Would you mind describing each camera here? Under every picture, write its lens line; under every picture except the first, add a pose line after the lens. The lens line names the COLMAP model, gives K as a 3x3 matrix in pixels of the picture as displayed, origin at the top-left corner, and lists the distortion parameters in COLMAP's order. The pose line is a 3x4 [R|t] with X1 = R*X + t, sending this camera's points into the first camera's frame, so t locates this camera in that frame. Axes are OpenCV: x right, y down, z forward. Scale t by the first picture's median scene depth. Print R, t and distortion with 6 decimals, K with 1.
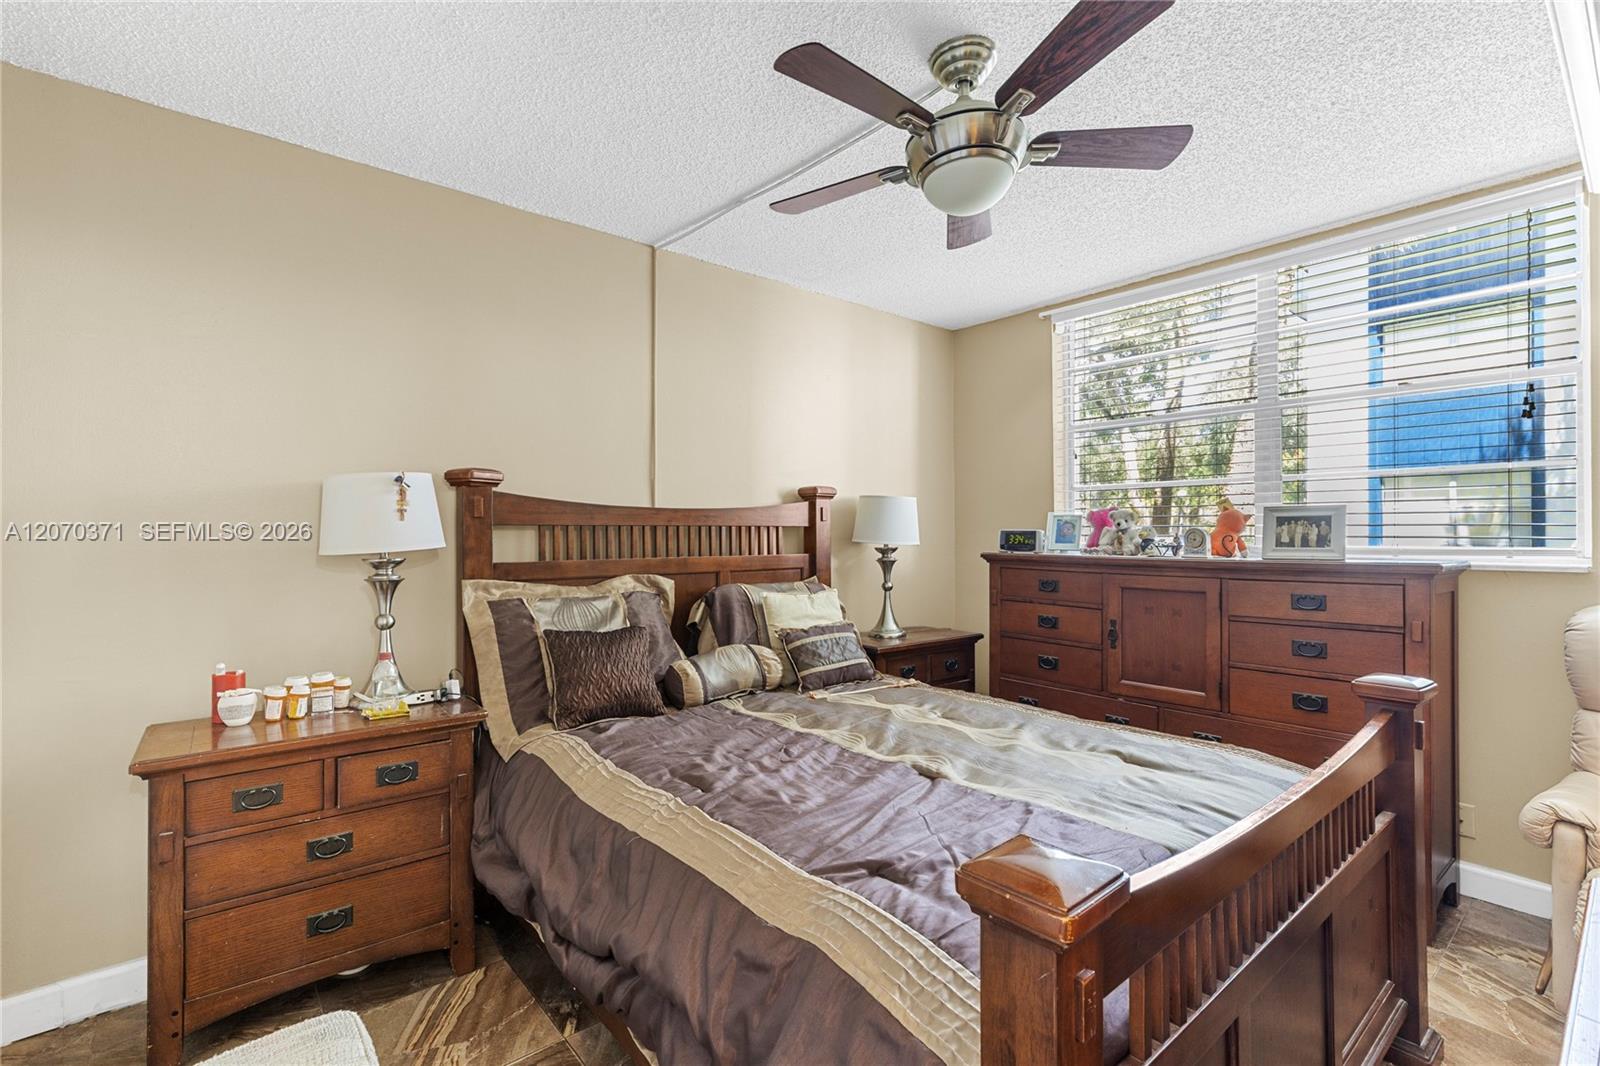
lens RADIAL K [[713.4, 0, 801.6], [0, 713.4, 532.2], [0, 0, 1]] dist [0.003426, -0.000230]
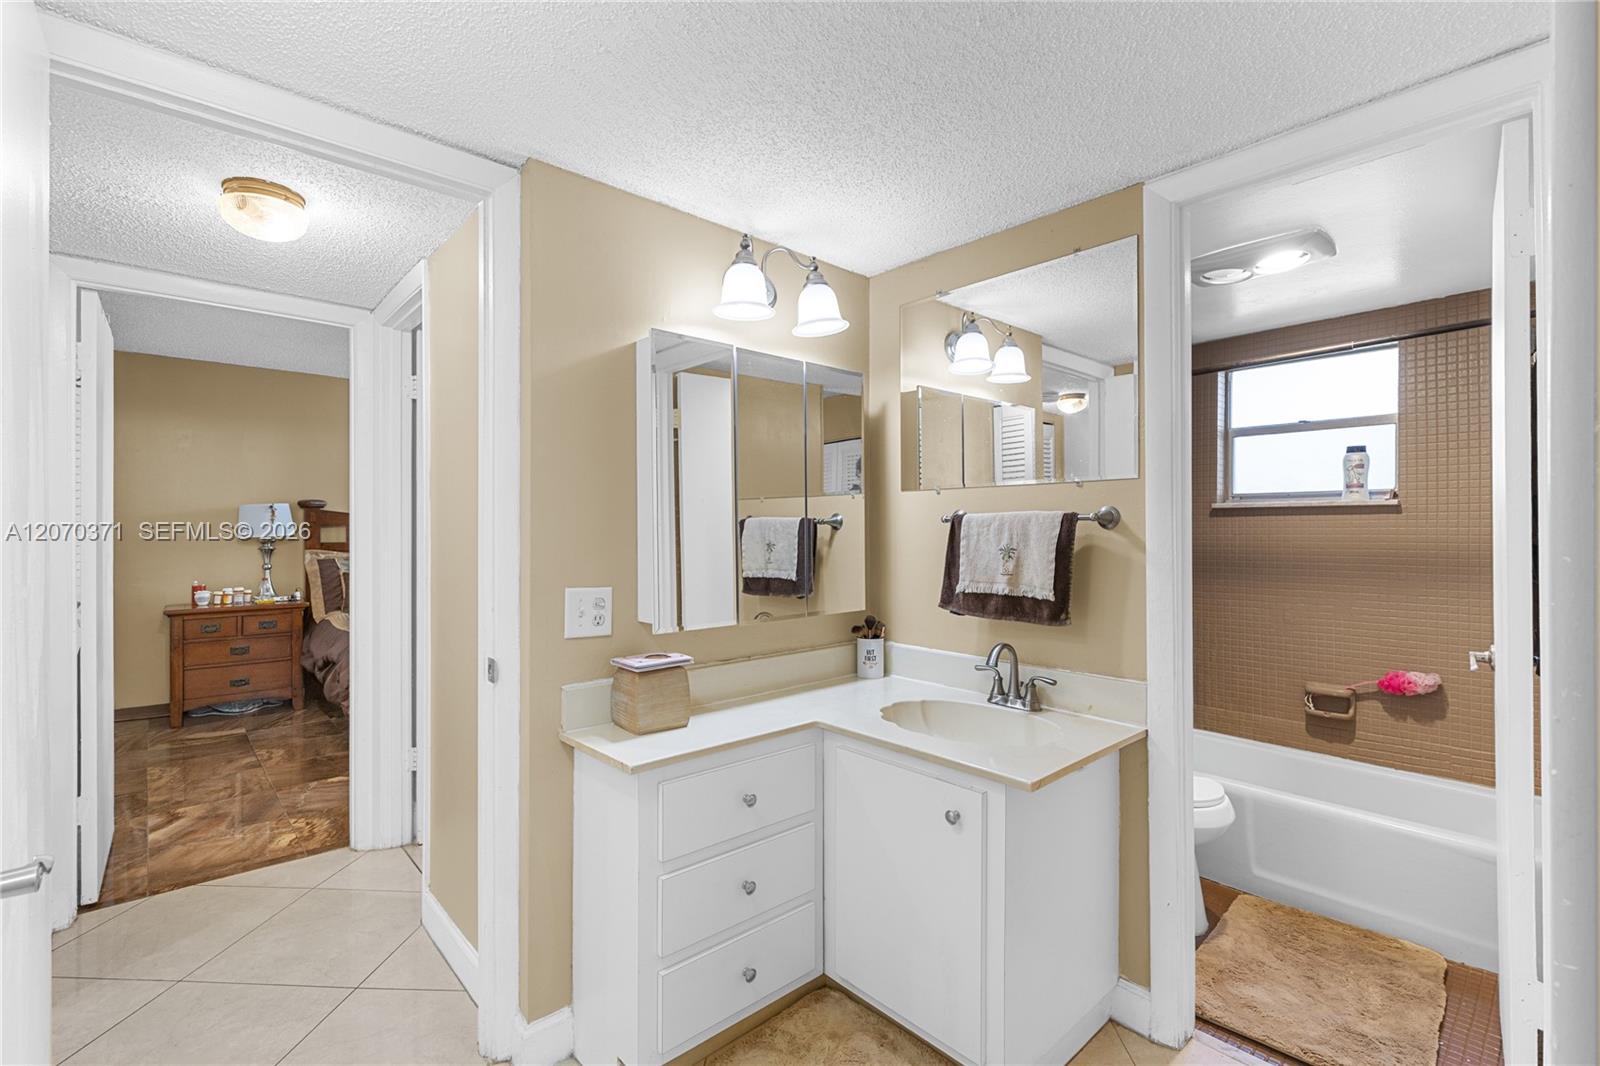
lens RADIAL K [[713.4, 0, 806.5], [0, 713.4, 532.4], [0, 0, 1]] dist [0.003426, -0.000230]
pose [[0.998756, 0.003058, 0.049766, 1.132352], [-0.003233, 0.999989, 0.003443, -0.001029], [-0.049755, -0.003599, 0.998755, -1.516431]]
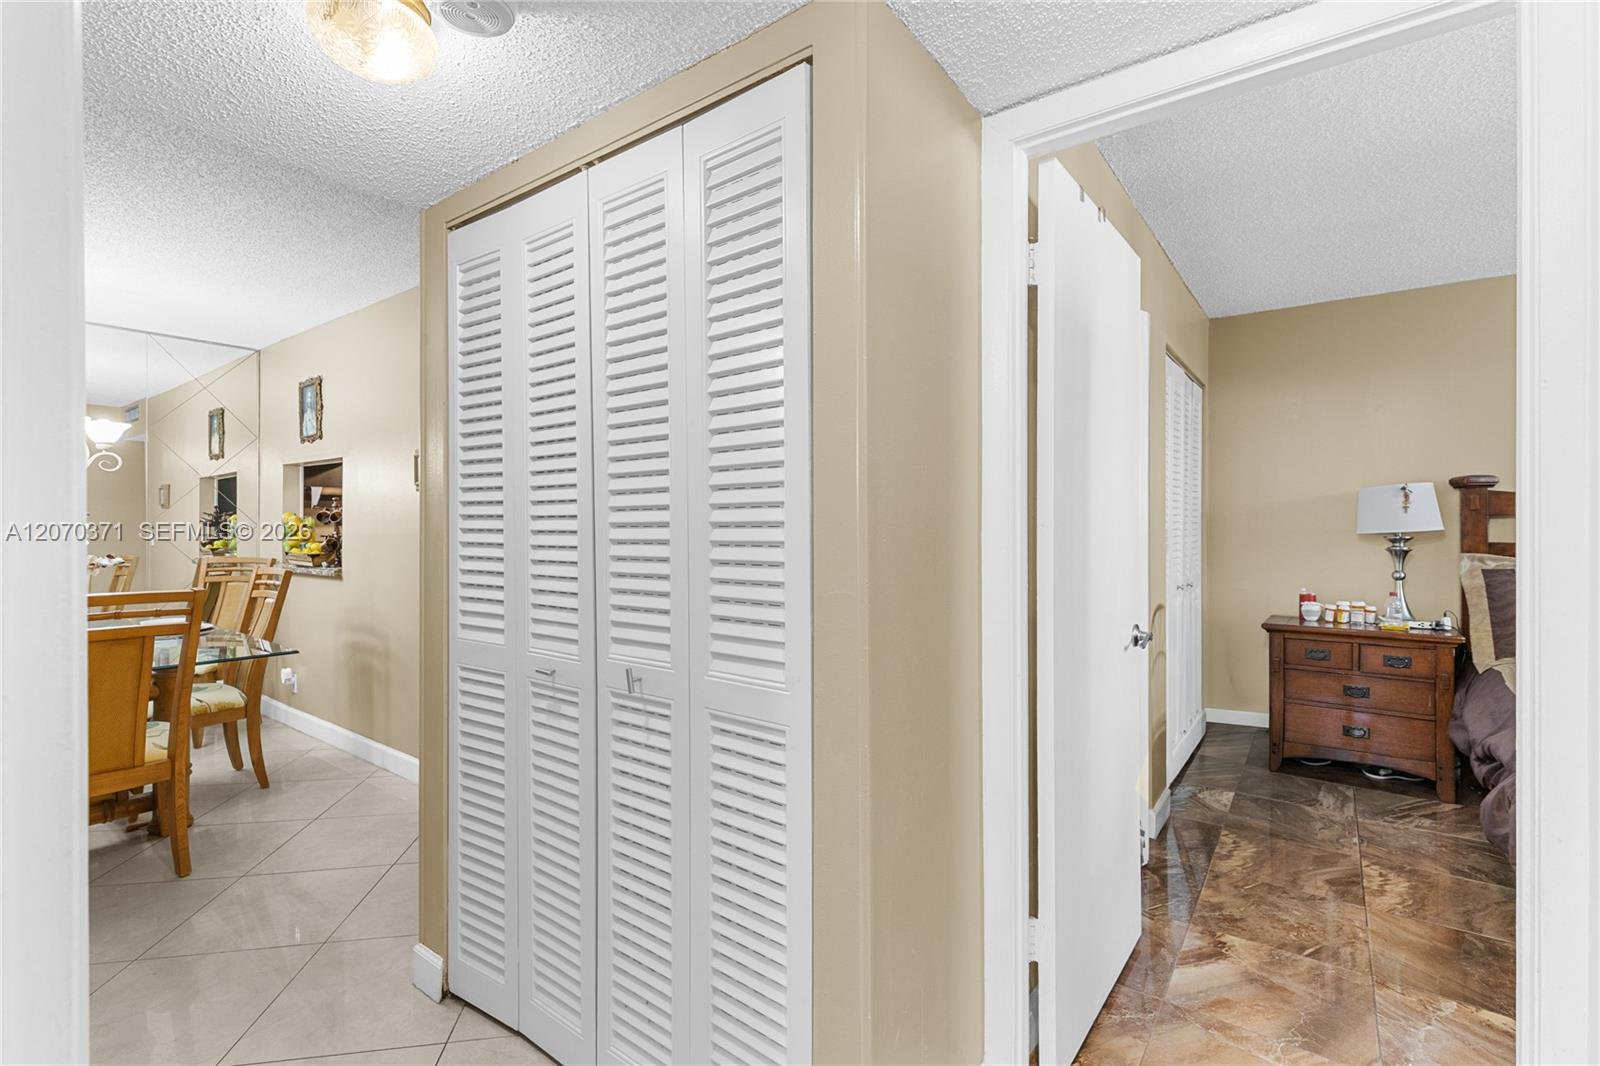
lens RADIAL K [[713.4, 0, 806.0], [0, 713.4, 526.3], [0, 0, 1]] dist [0.003426, -0.000230]
pose [[0.238165, 0.005903, -0.971207, 0.710941], [0.000820, 0.999980, 0.006279, 0.002294], [0.971224, -0.002291, 0.238156, -0.734119]]
